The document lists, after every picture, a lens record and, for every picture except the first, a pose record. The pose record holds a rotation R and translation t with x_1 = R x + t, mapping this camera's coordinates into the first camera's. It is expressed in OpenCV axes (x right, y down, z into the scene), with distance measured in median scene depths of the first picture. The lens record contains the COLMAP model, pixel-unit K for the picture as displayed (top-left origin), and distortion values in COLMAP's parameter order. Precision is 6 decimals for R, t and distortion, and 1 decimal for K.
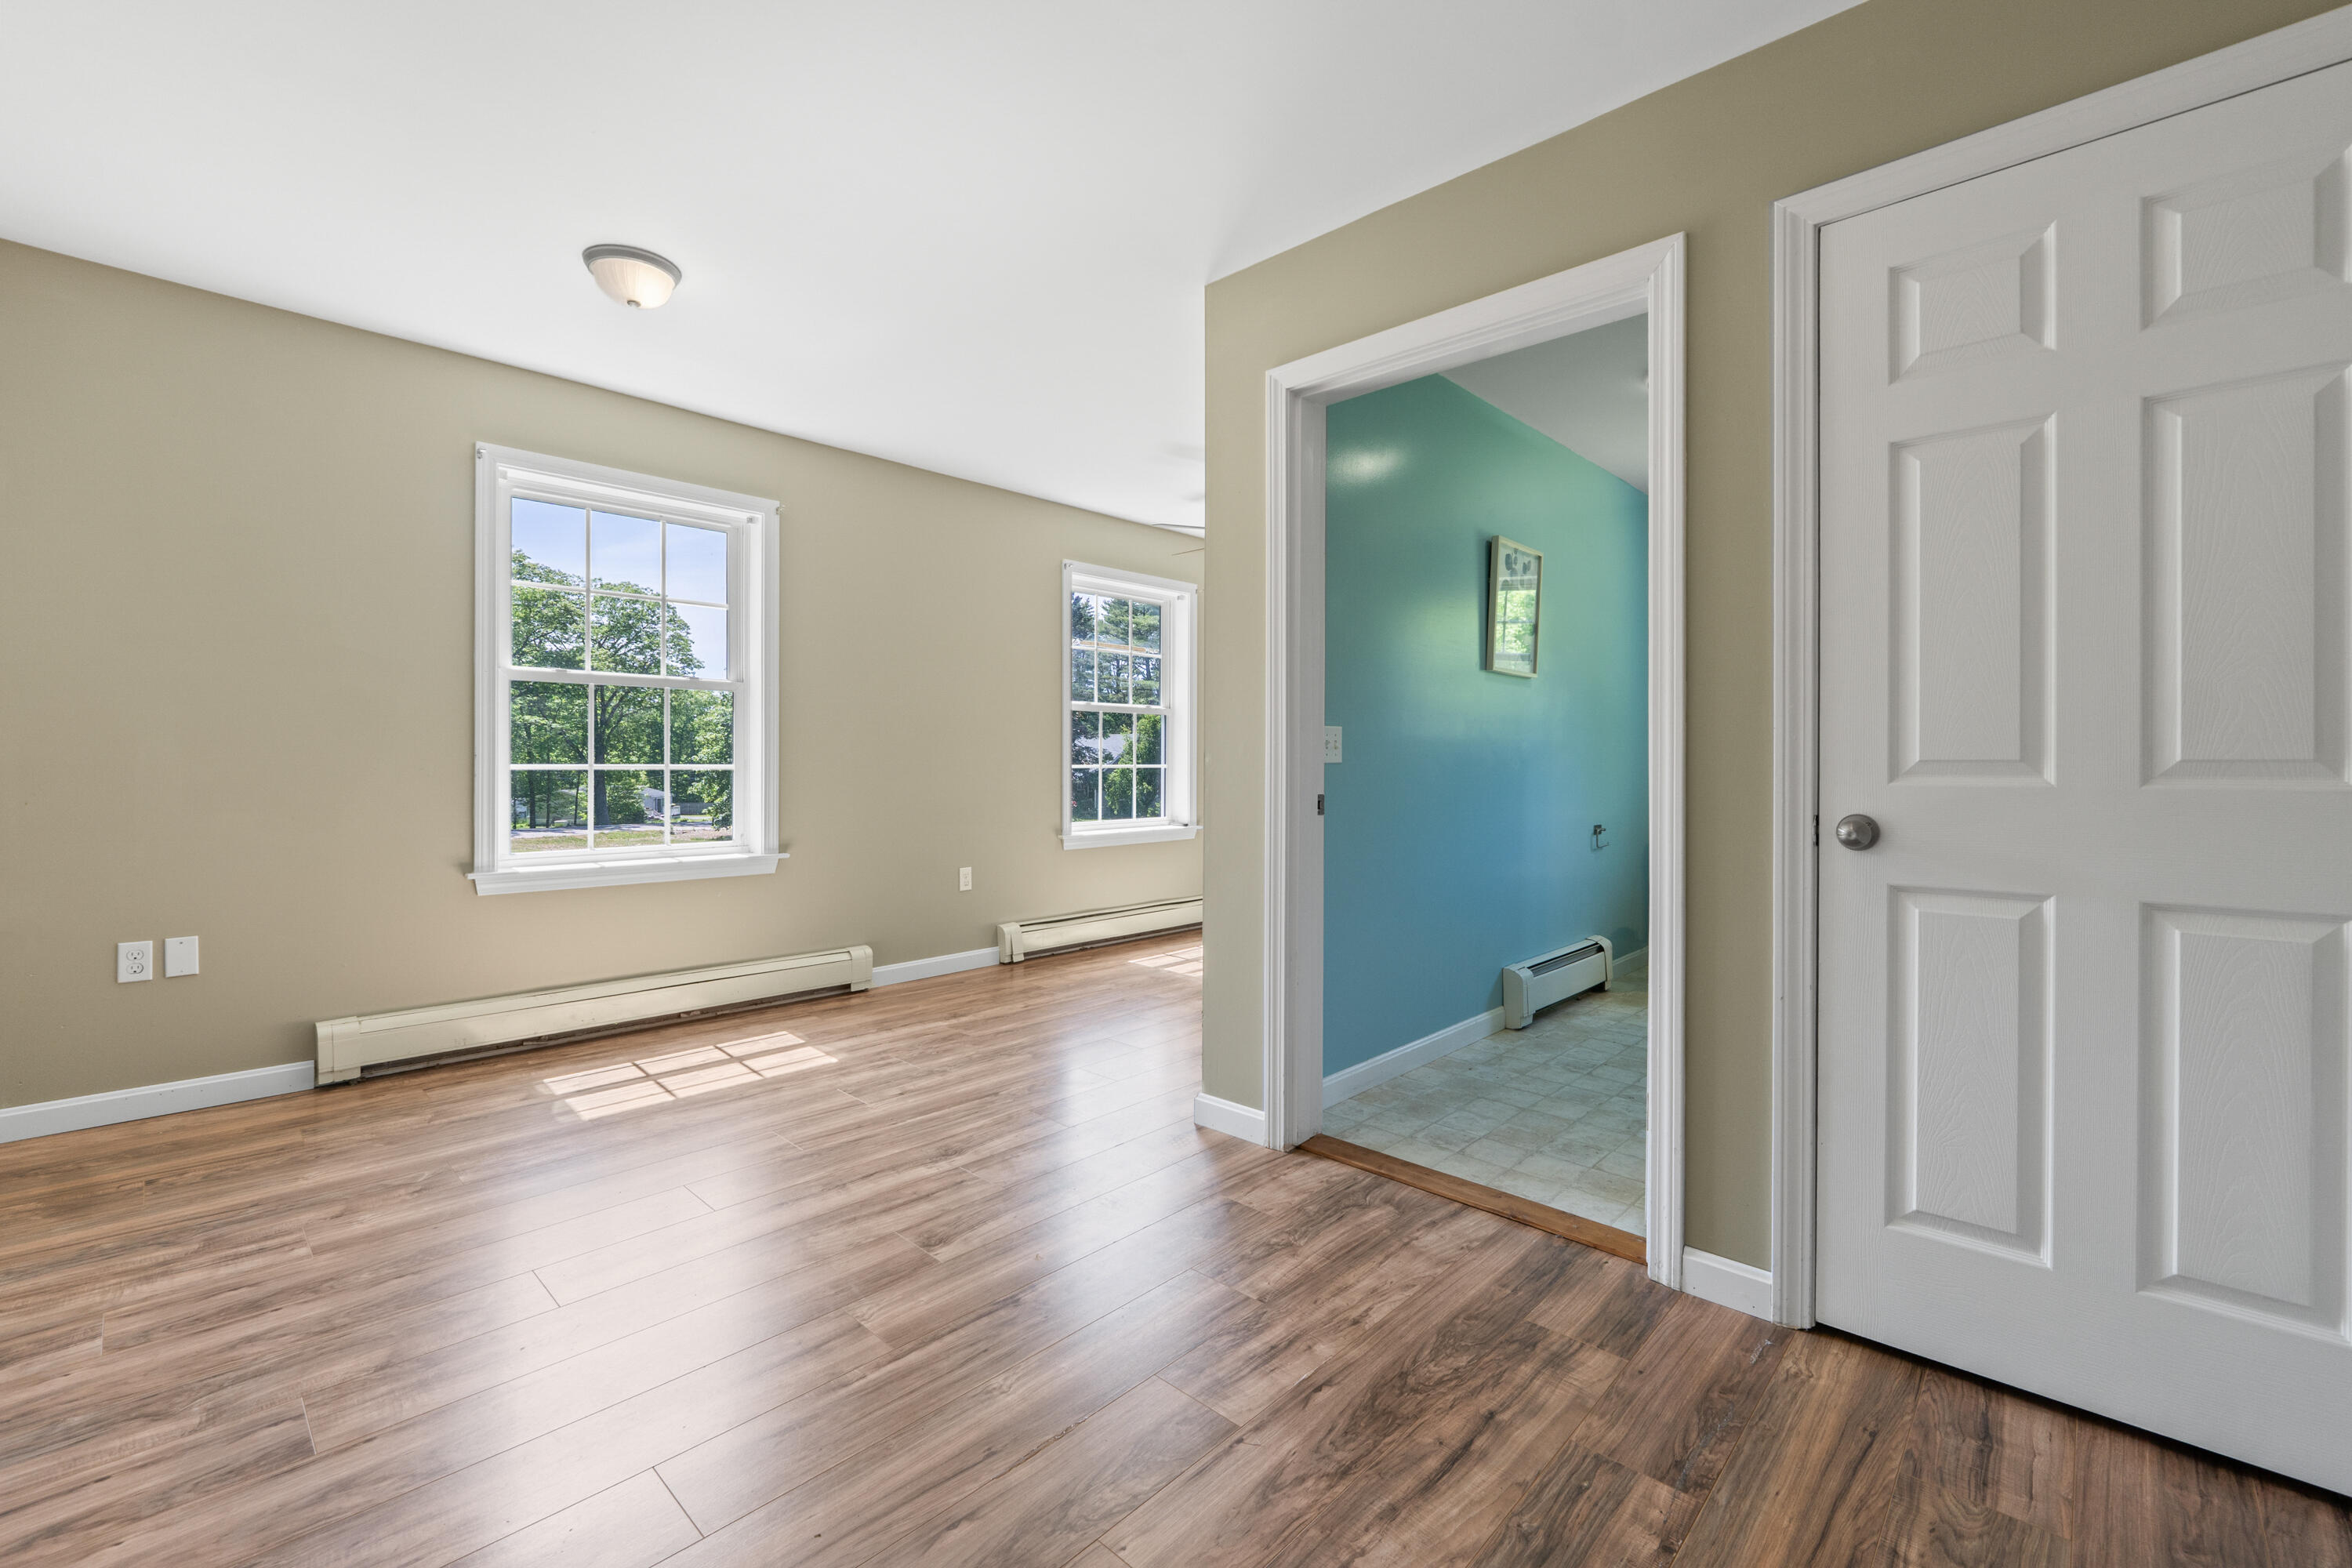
lens RADIAL K [[981.0, 0, 1178.0], [0, 981.0, 776.4], [0, 0, 1]] dist [-0.005268, -0.000368]
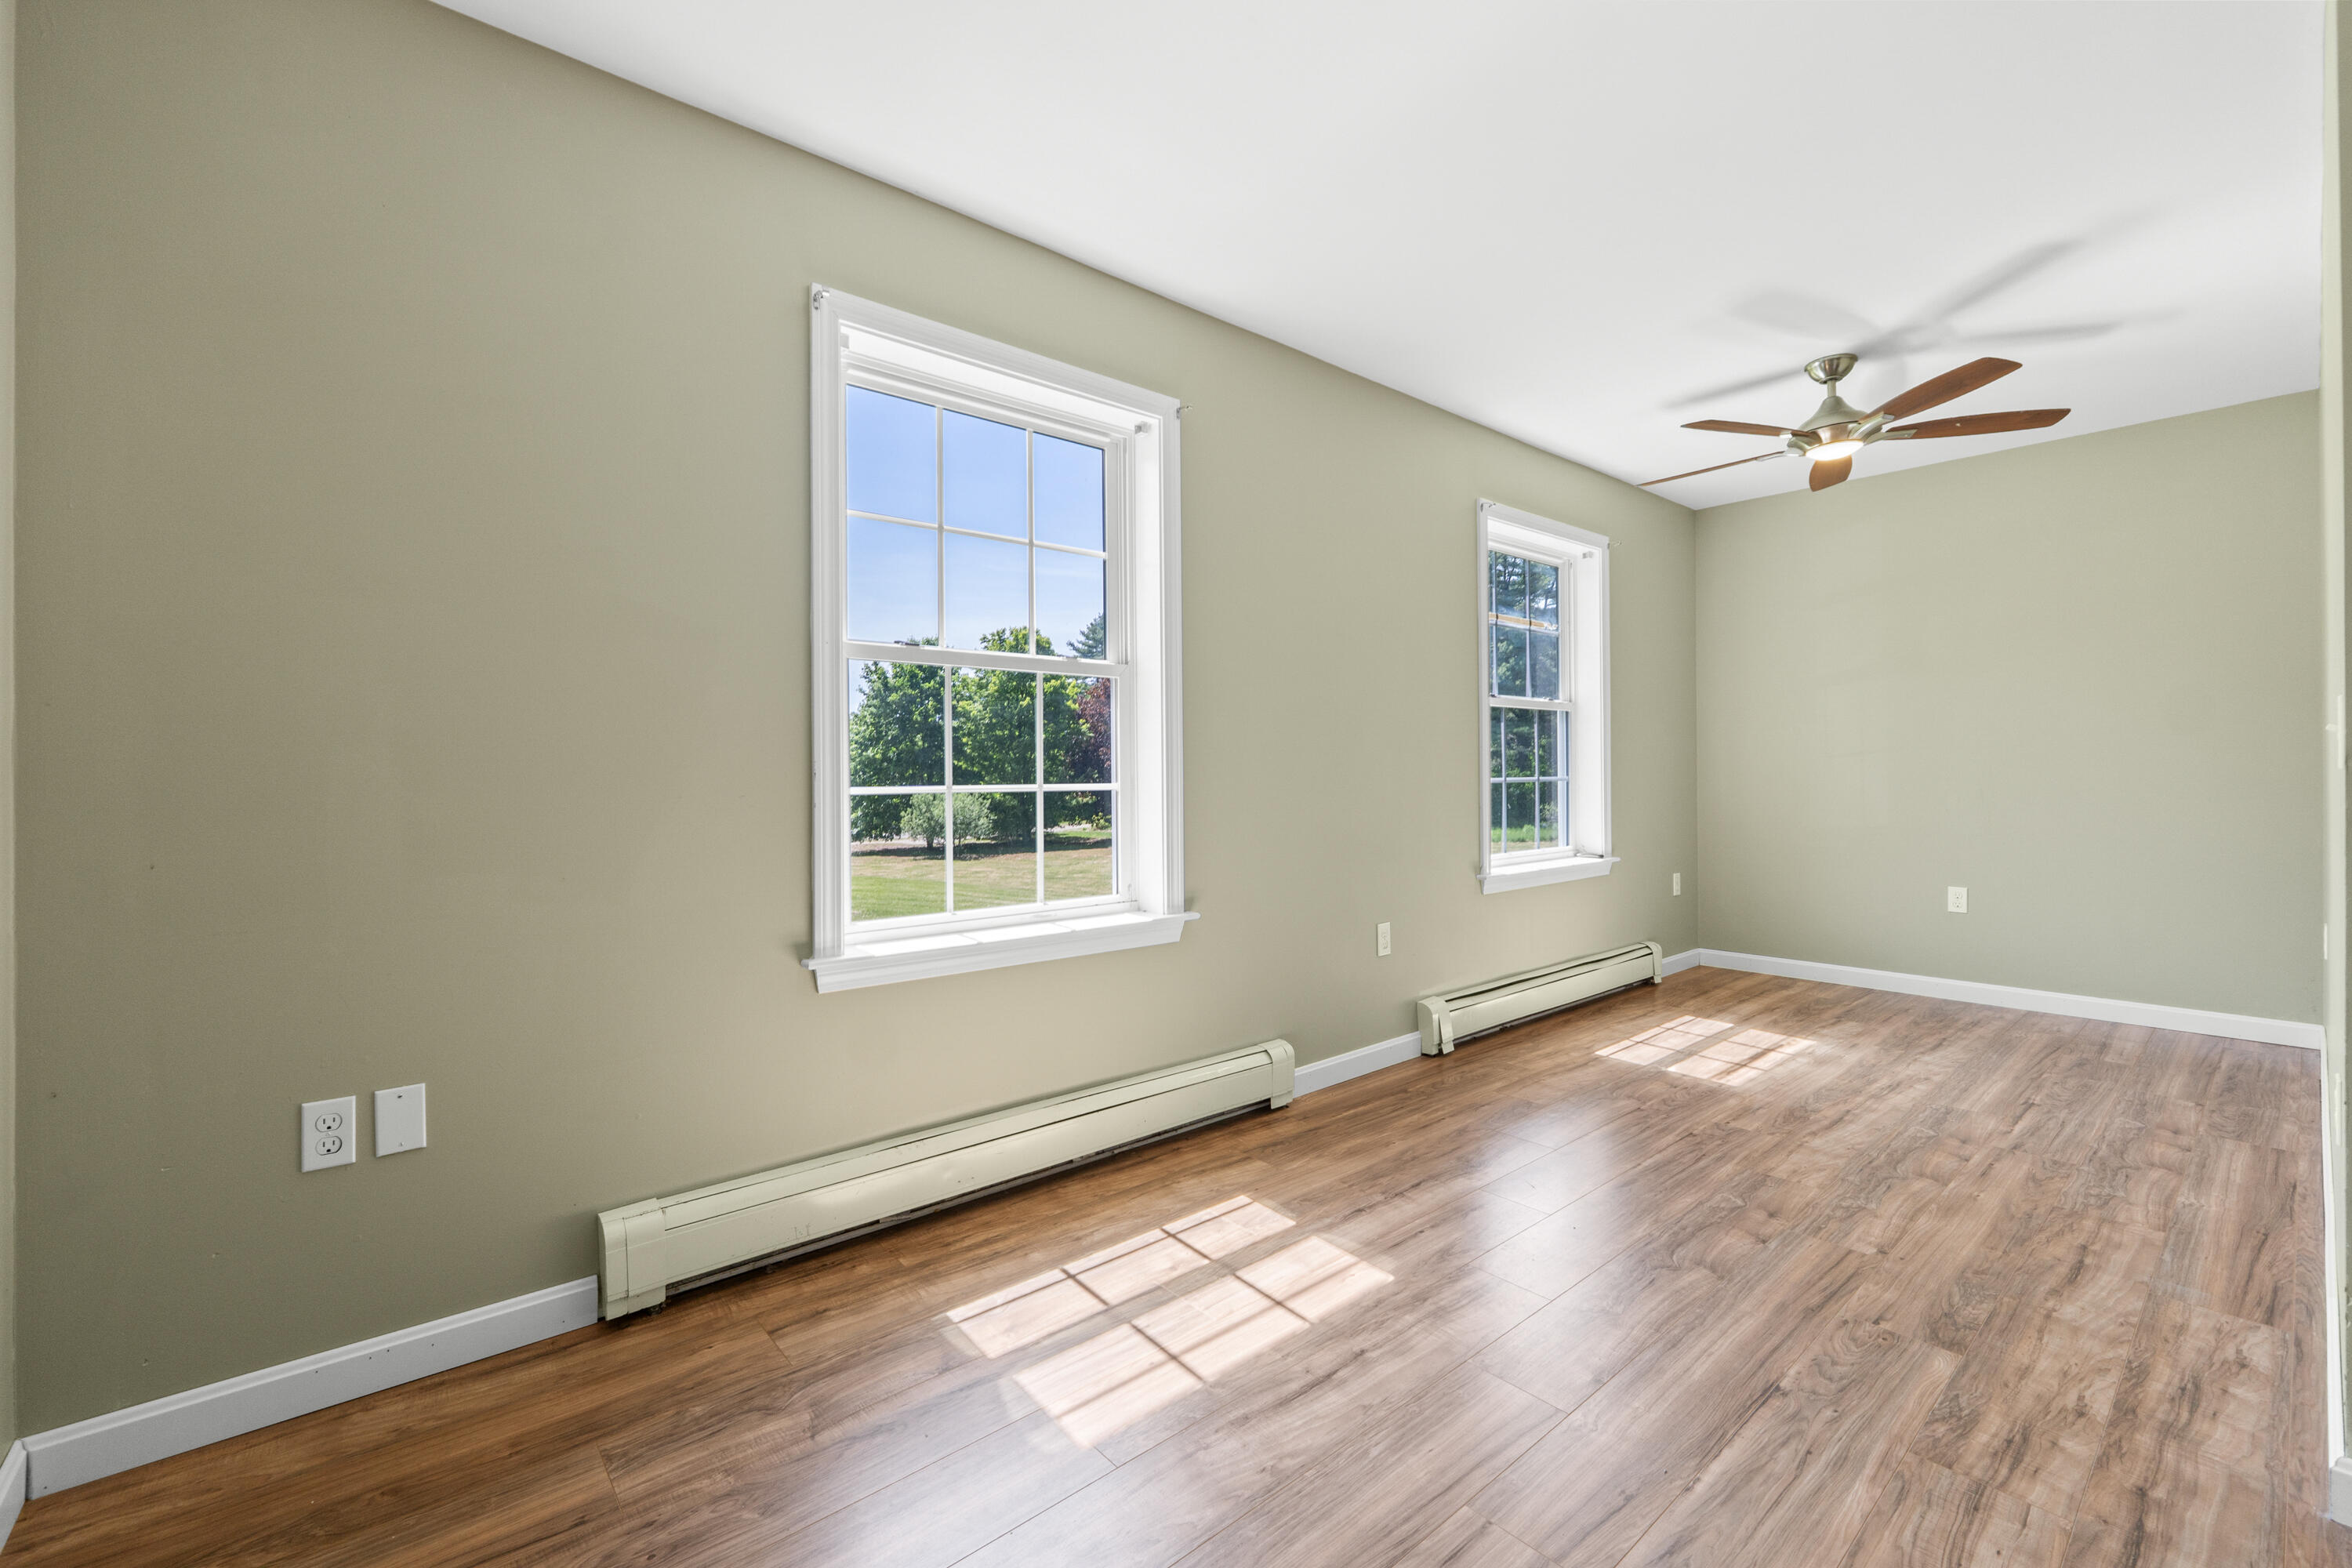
lens RADIAL K [[976.7, 0, 1176.0], [0, 976.7, 784.0], [0, 0, 1]] dist [-0.000156, -0.000017]
pose [[0.993966, -0.011012, -0.109139, -0.403139], [0.010484, 0.999930, -0.005412, -0.009180], [0.109191, 0.004235, 0.994012, 0.381645]]
